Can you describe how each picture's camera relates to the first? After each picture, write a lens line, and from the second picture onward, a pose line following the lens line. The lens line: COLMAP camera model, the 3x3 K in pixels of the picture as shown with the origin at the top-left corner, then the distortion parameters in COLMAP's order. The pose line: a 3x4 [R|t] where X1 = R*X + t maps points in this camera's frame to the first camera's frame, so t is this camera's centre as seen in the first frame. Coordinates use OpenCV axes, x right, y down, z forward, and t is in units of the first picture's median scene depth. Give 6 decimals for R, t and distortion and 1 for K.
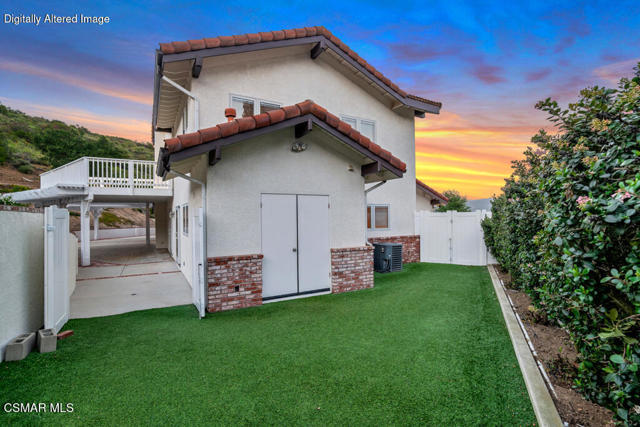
lens RADIAL K [[303.5, 0, 321.1], [0, 303.5, 217.5], [0, 0, 1]] dist [-0.009175, -0.000270]
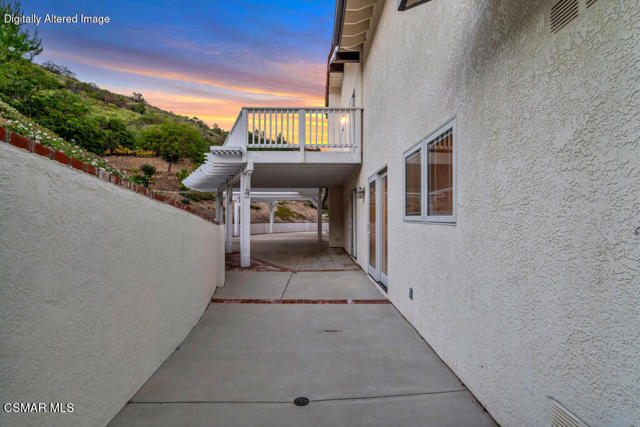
lens RADIAL K [[303.5, 0, 321.1], [0, 303.5, 217.5], [0, 0, 1]] dist [-0.009175, -0.000270]
pose [[0.875768, 0.010621, -0.482616, -0.163239], [-0.012041, 0.999927, 0.000156, 0.023752], [0.482583, 0.005674, 0.875832, 0.265642]]
